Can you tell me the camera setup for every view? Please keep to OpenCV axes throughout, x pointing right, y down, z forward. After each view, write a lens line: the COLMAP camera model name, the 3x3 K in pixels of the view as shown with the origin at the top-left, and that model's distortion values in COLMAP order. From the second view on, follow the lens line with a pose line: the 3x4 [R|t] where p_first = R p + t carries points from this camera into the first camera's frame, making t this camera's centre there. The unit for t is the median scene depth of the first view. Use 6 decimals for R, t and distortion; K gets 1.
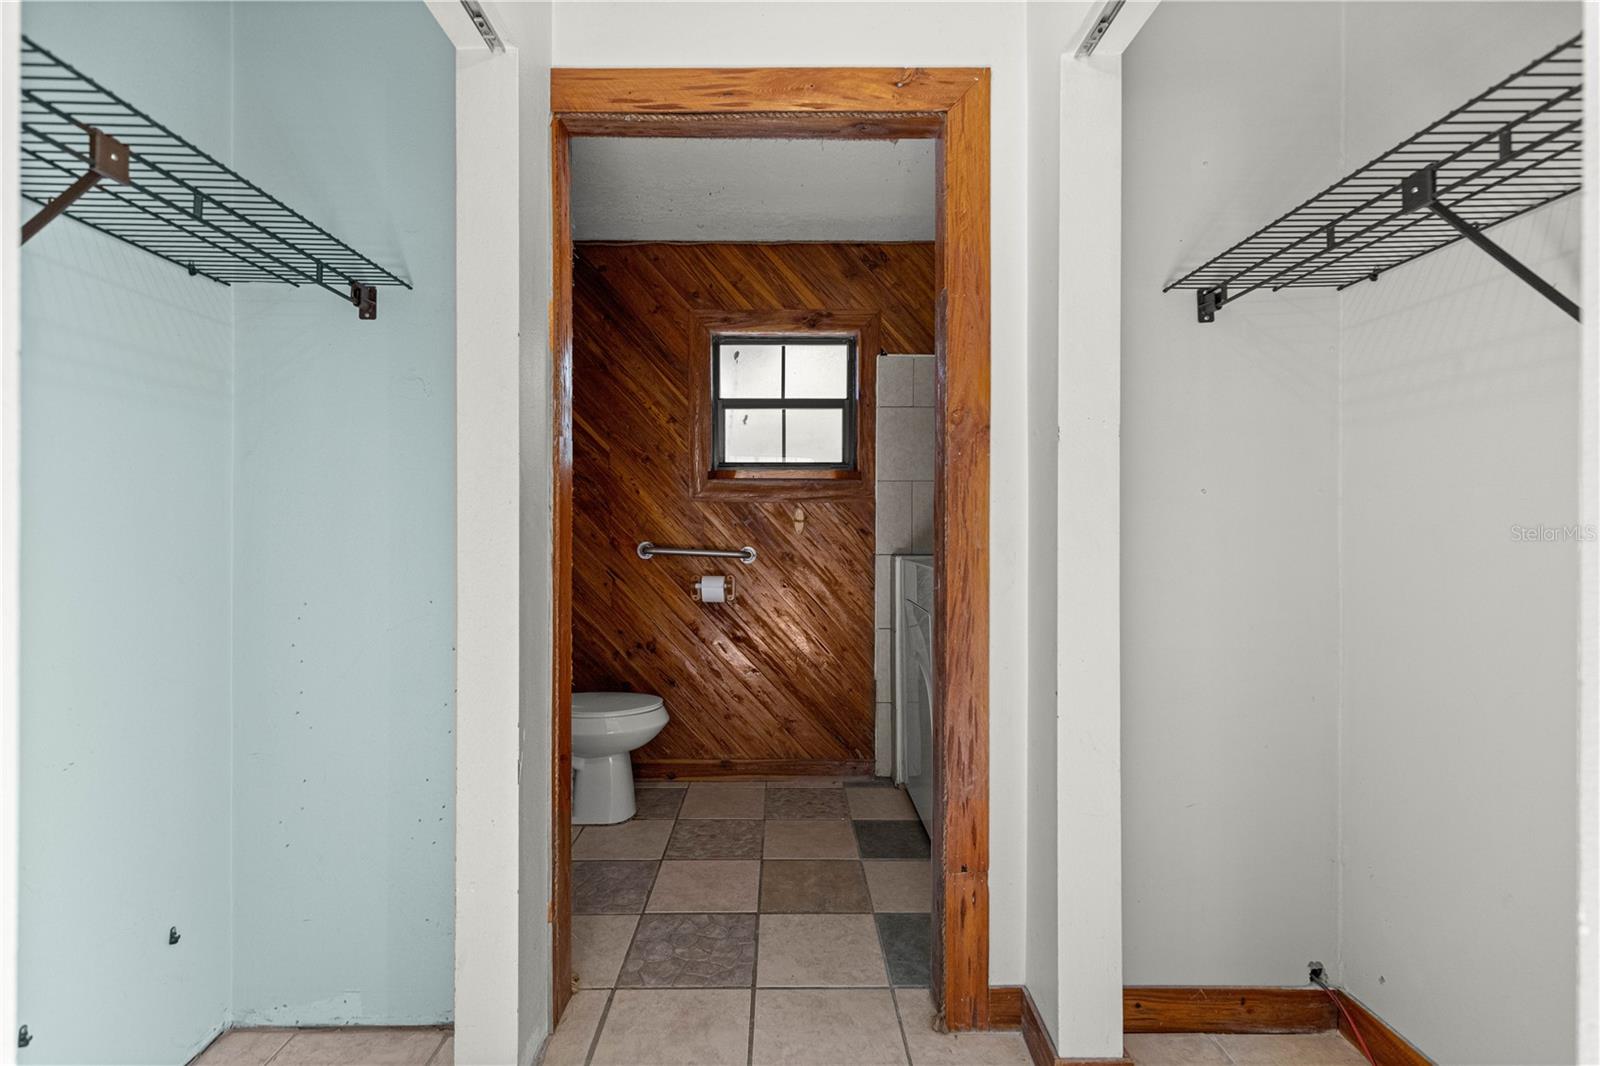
lens RADIAL K [[731.9, 0, 796.9], [0, 731.9, 523.5], [0, 0, 1]] dist [0.016217, 0.000425]
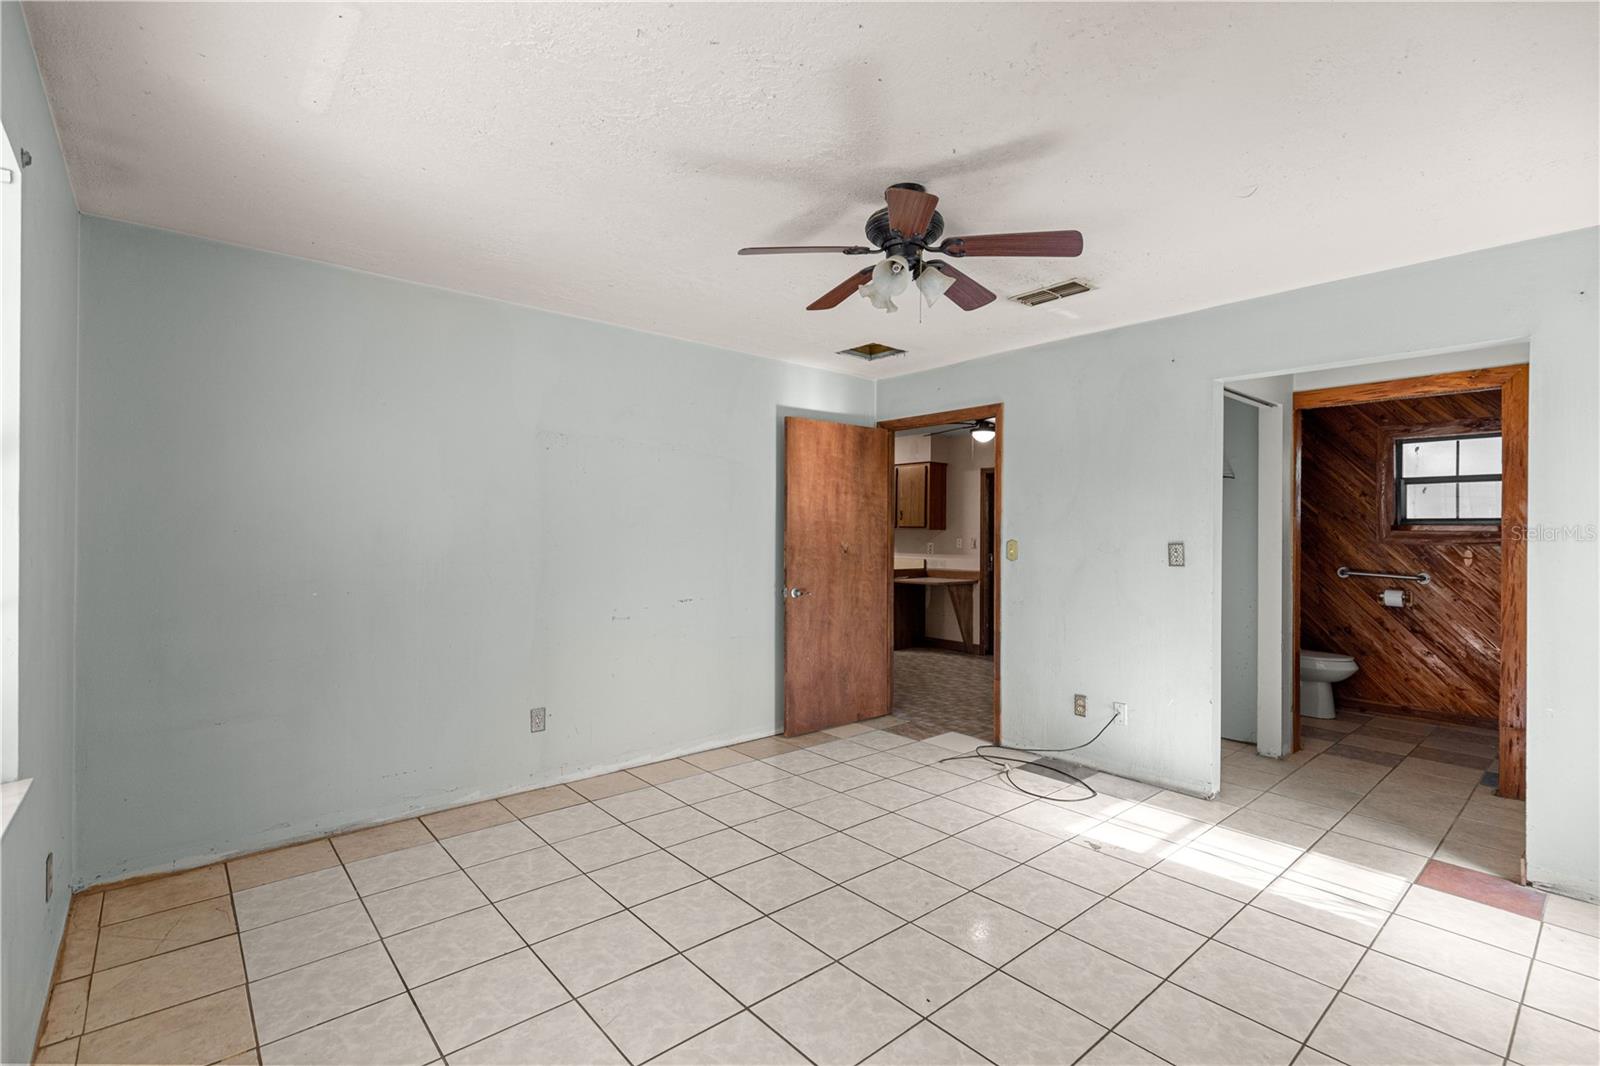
lens RADIAL K [[731.9, 0, 803.3], [0, 731.9, 526.7], [0, 0, 1]] dist [0.016217, 0.000425]
pose [[0.654178, 0.001191, -0.756339, 0.264088], [-0.004346, 0.999988, -0.002184, -0.059082], [0.756328, 0.004715, 0.654176, -1.047608]]
